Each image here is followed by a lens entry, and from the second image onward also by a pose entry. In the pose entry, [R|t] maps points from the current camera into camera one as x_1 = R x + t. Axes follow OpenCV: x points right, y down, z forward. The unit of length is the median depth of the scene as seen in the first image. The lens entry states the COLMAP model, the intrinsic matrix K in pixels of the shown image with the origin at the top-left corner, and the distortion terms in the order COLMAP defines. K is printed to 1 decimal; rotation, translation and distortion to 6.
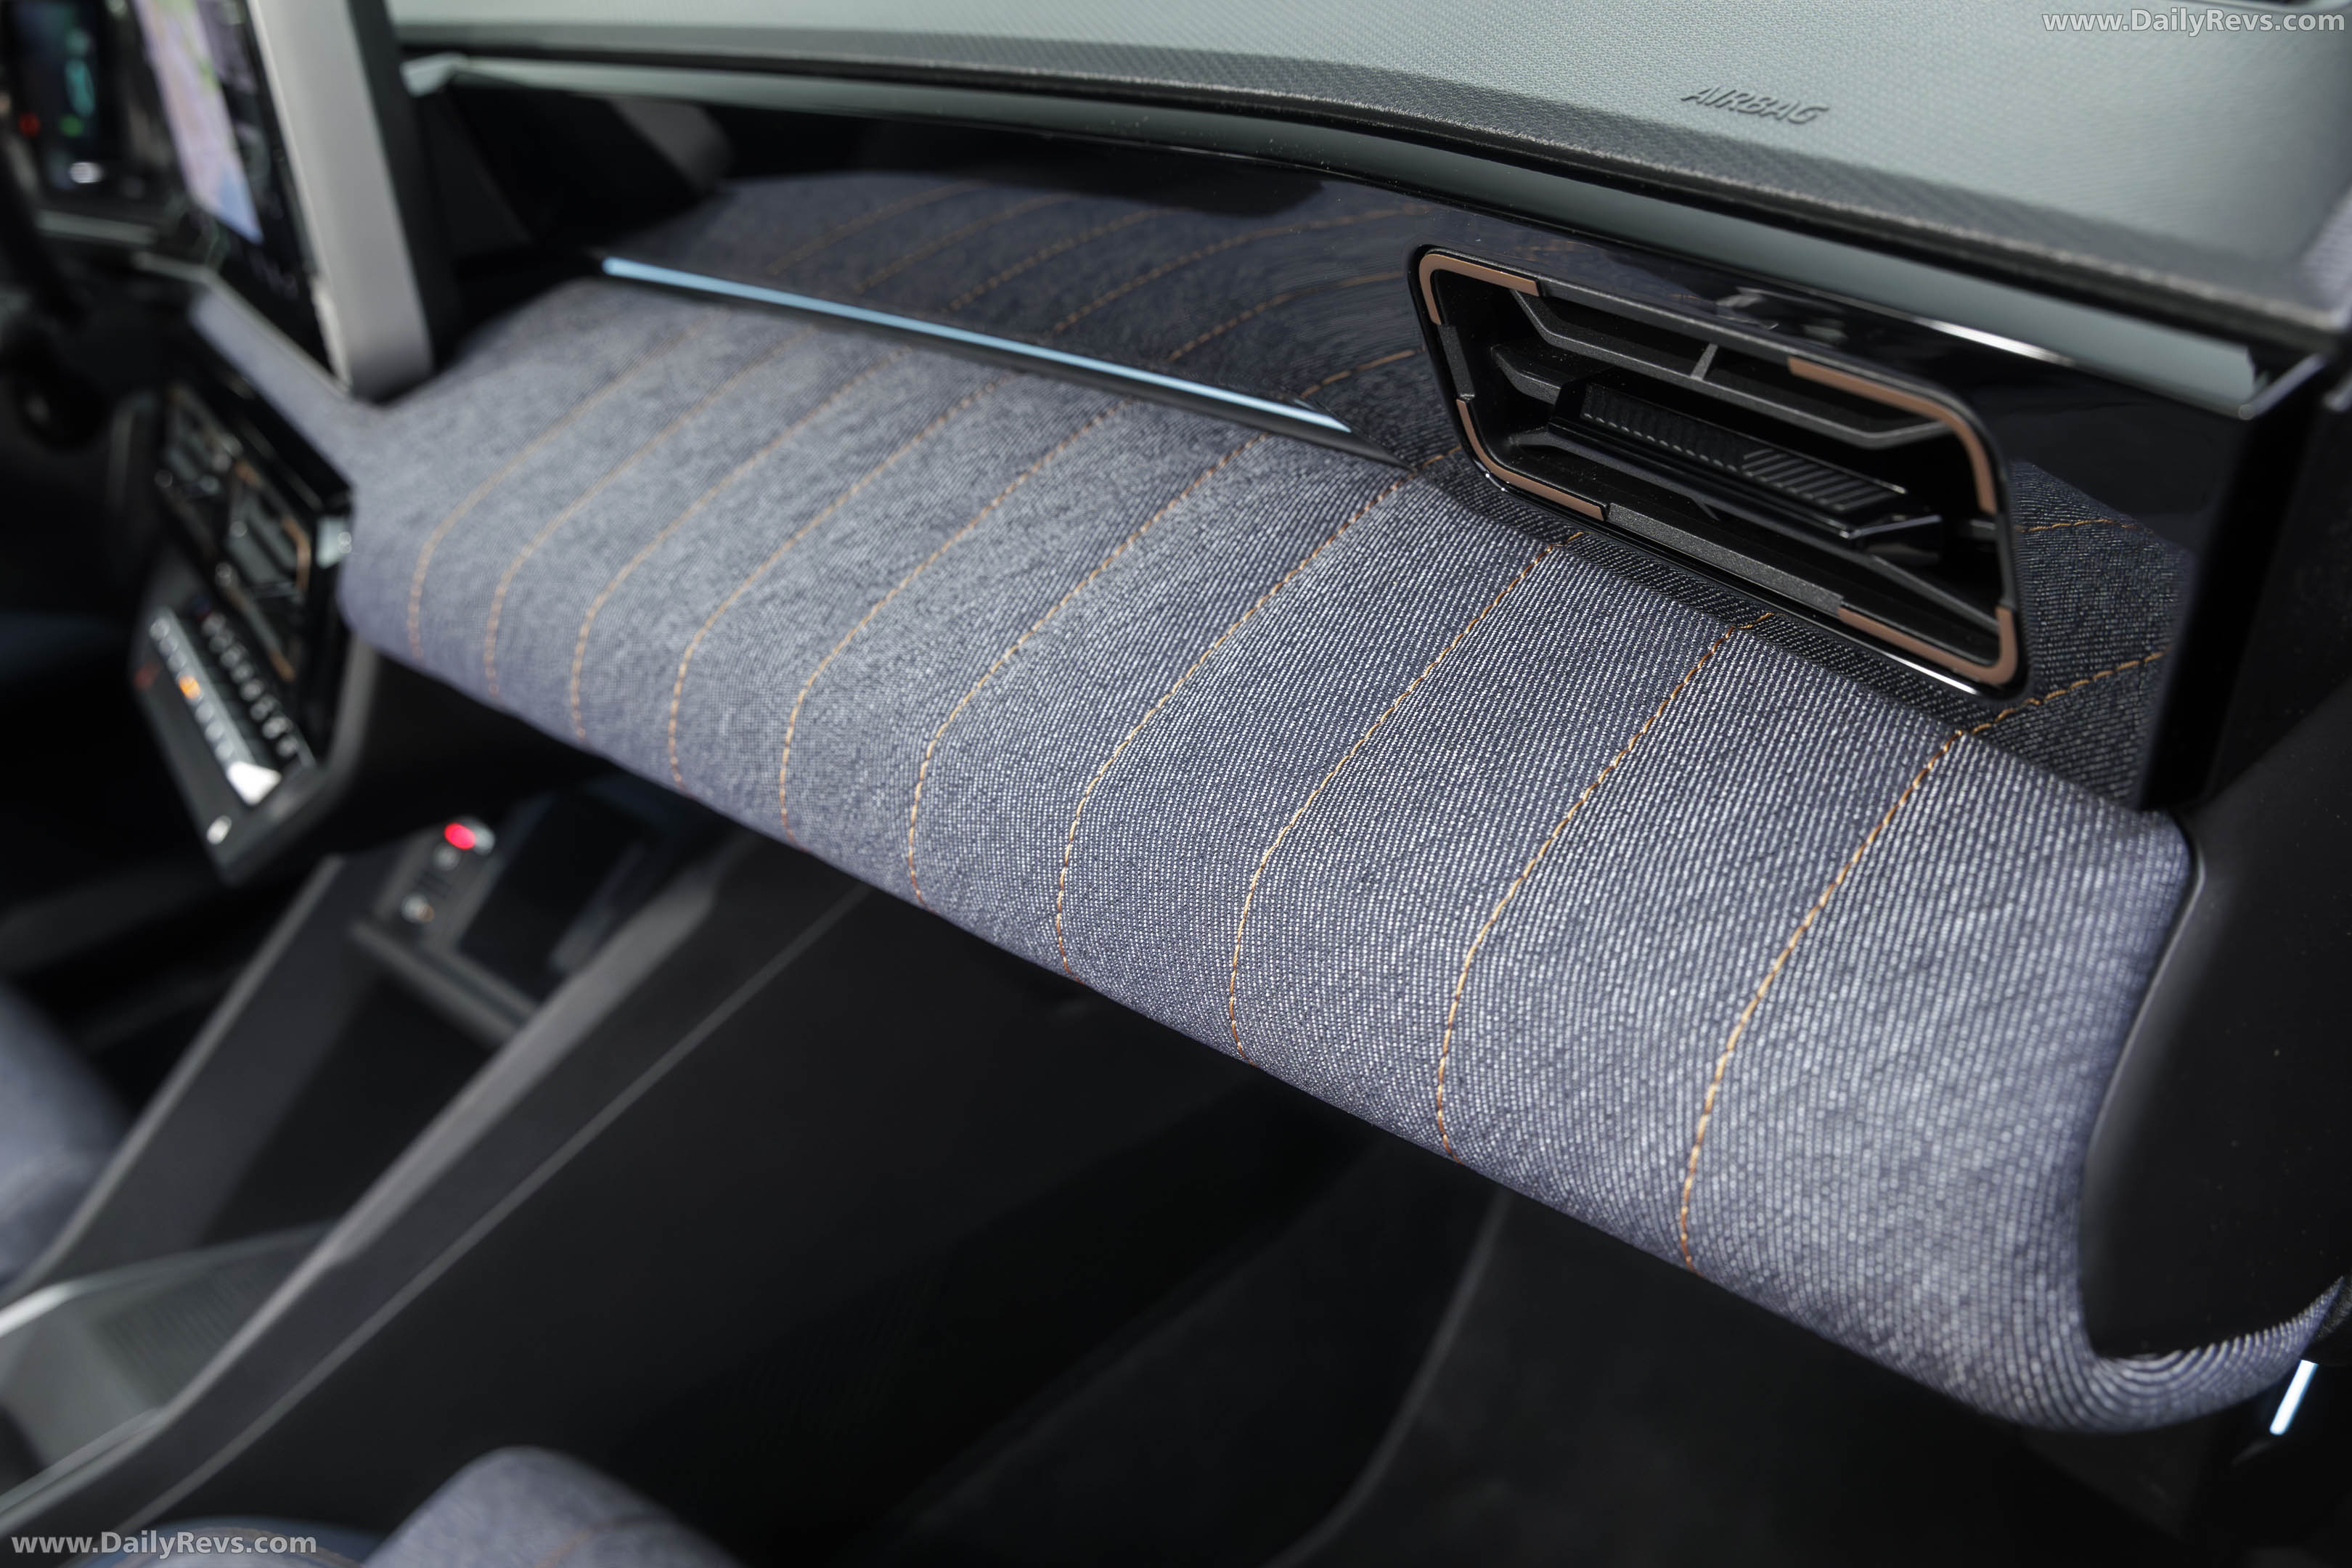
lens RADIAL K [[2171.6, 0, 1163.9], [0, 2171.6, 793.3], [0, 0, 1]] dist [-0.038262, 0.000000]
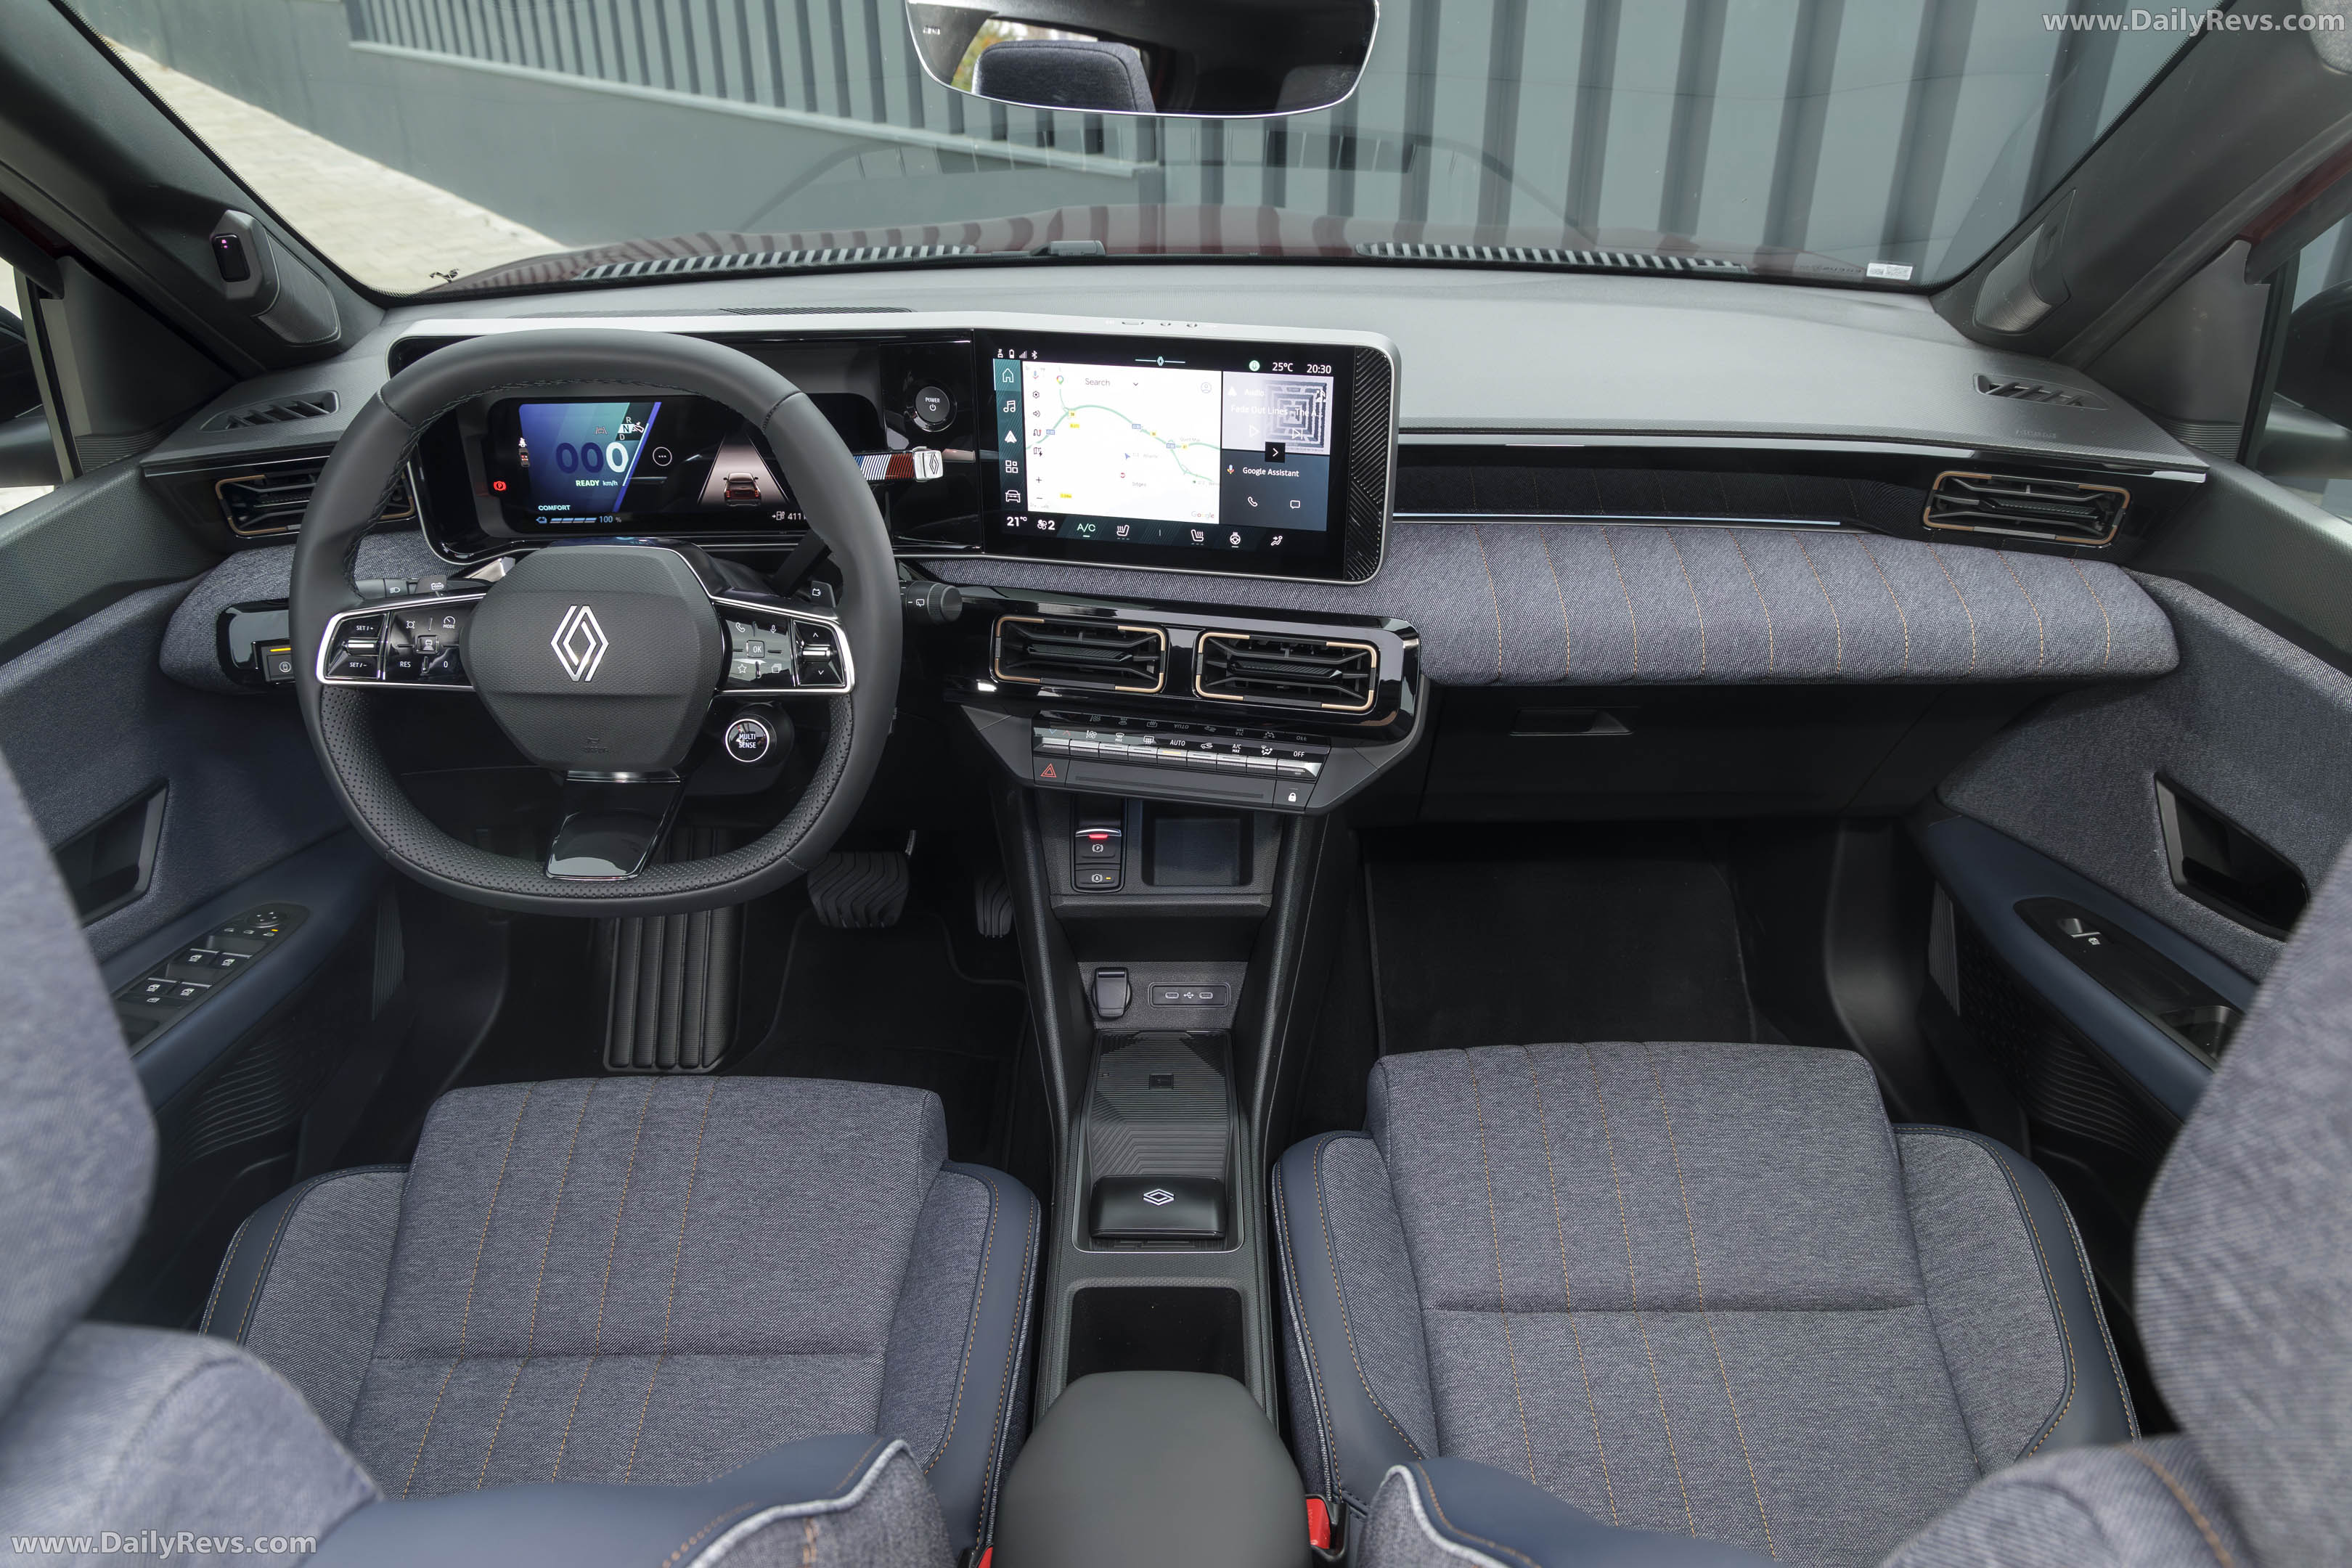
lens RADIAL K [[1612.2, 0, 1185.4], [0, 1612.2, 777.0], [0, 0, 1]] dist [-0.001304, -0.005892]
pose [[0.674852, -0.222912, 0.703481, -3.173861], [0.251244, 0.965739, 0.064995, -0.256653], [-0.693867, 0.132883, 0.707736, -0.090035]]
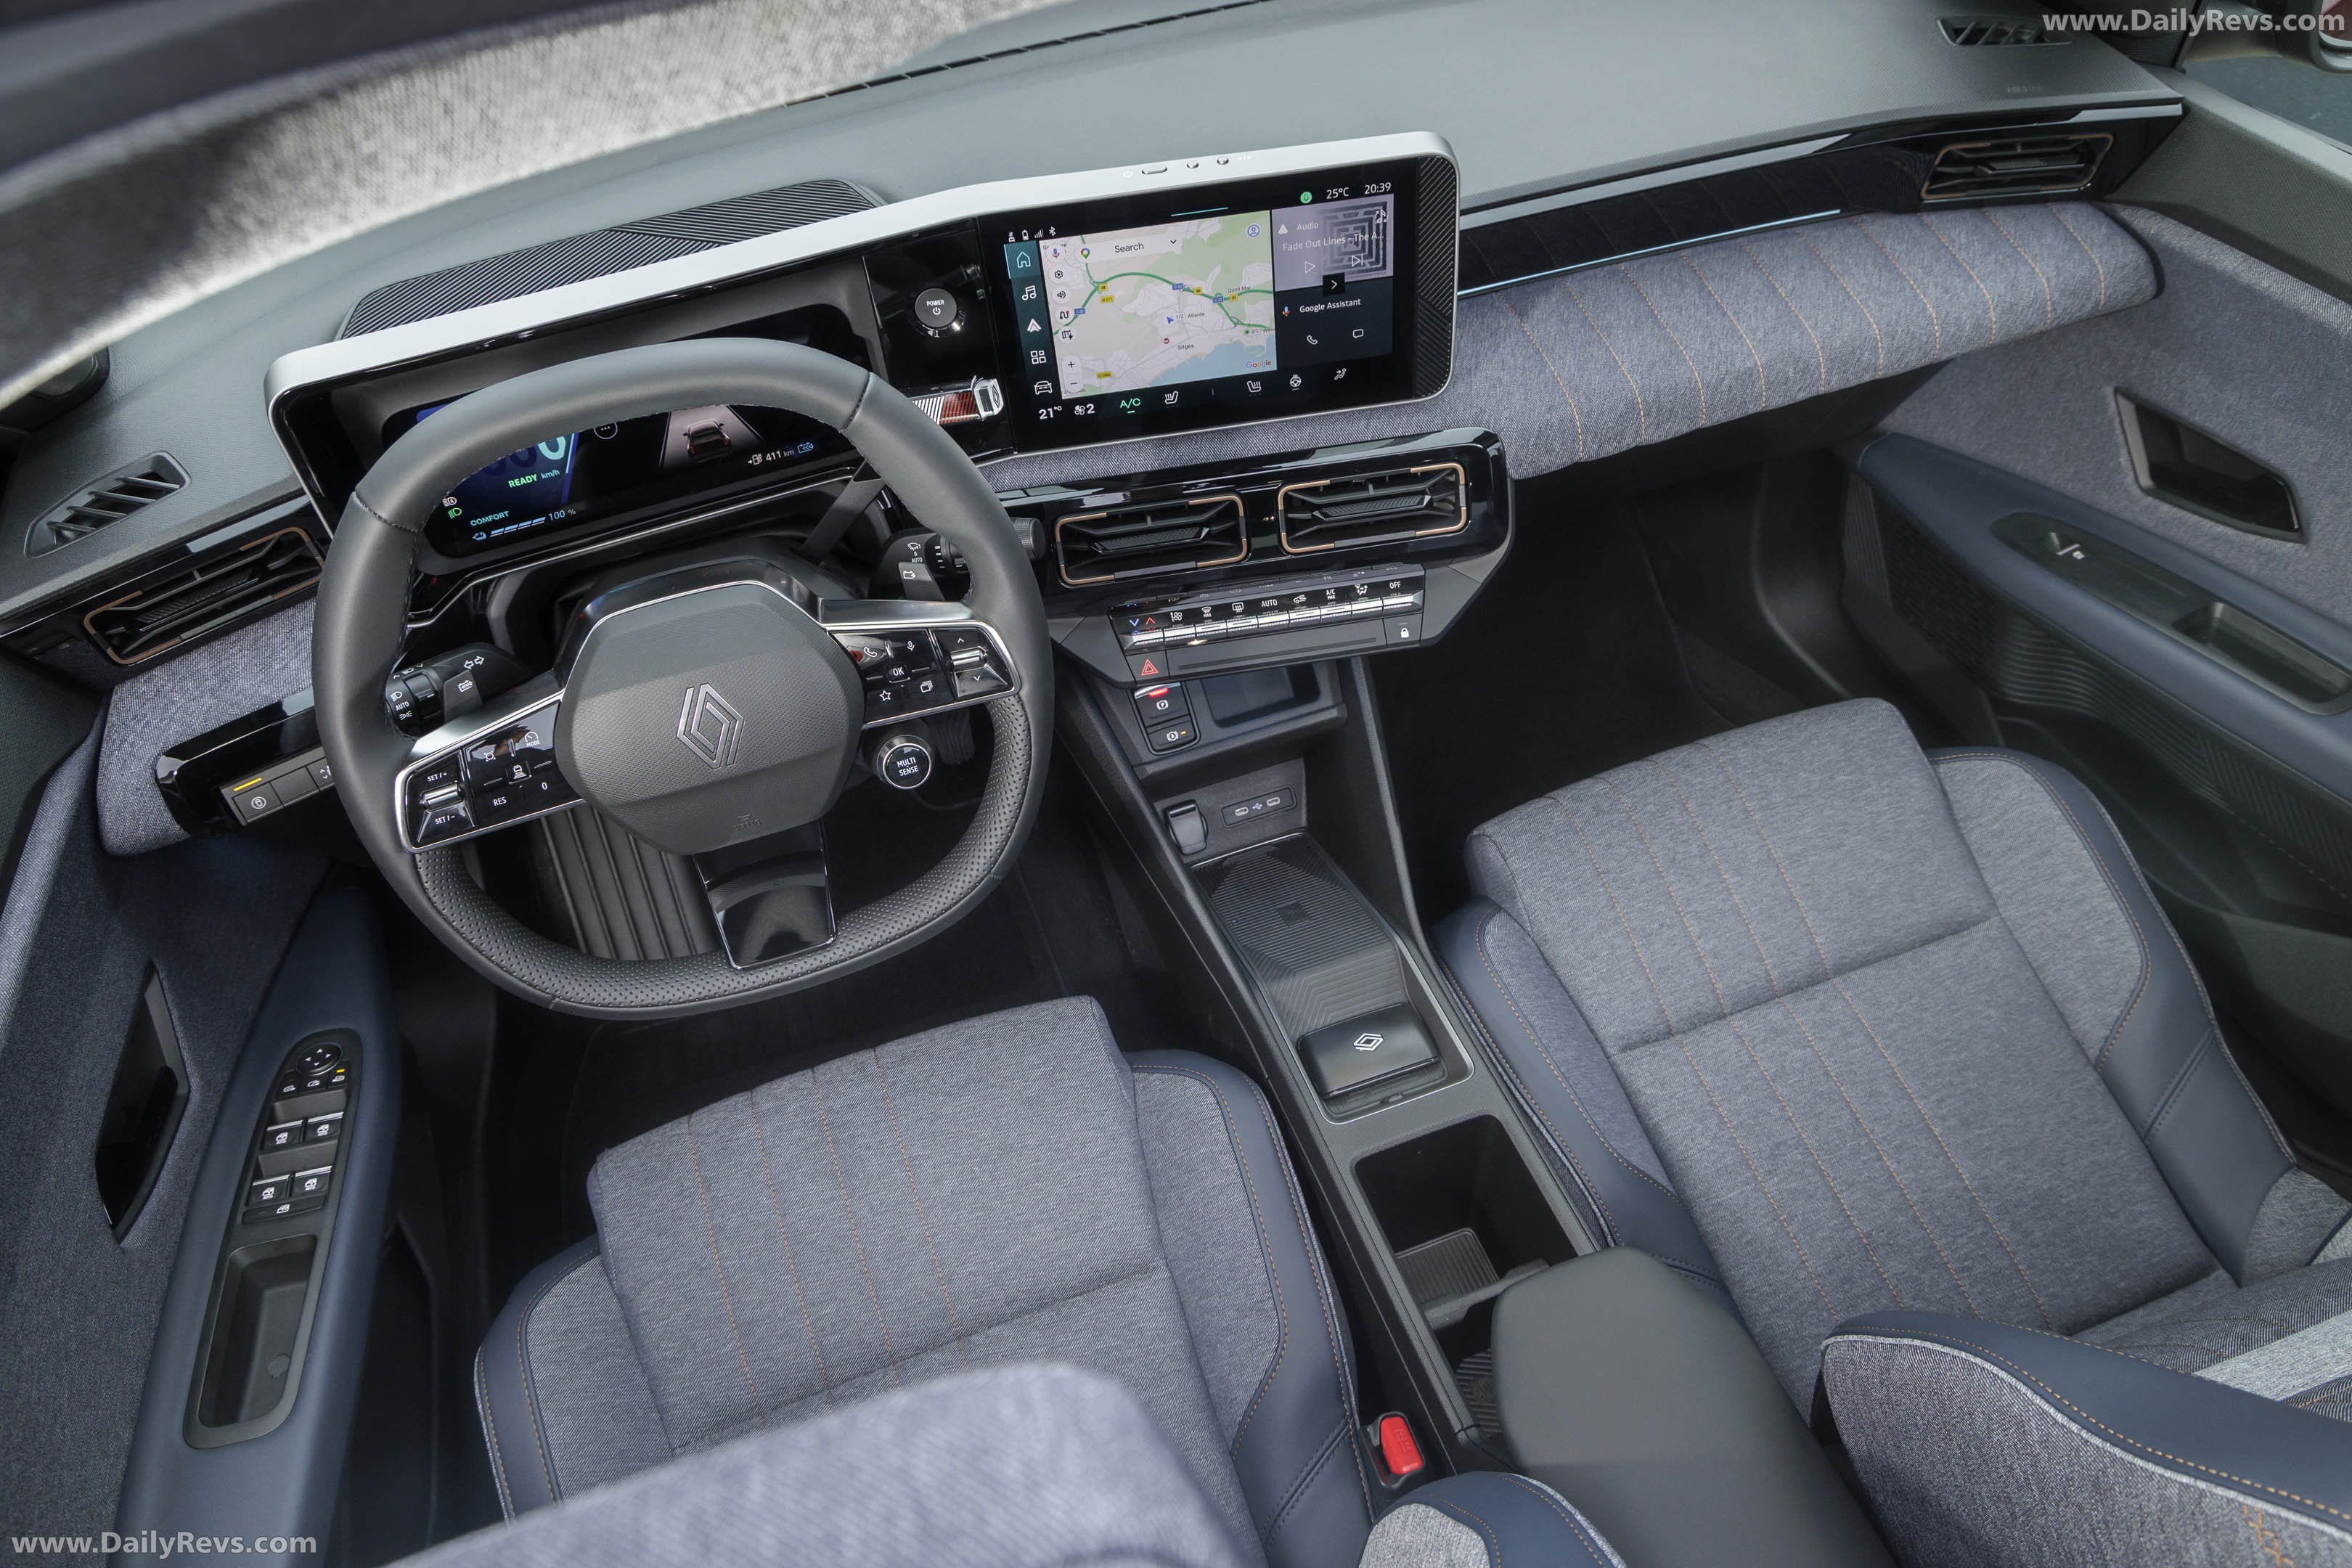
lens RADIAL K [[1612.2, 0, 1188.4], [0, 1612.2, 785.7], [0, 0, 1]] dist [-0.001304, -0.005892]
pose [[0.400660, -0.571146, 0.716424, -3.358073], [0.431154, 0.807473, 0.402608, -1.131007], [-0.808441, 0.147580, 0.569774, 0.611303]]
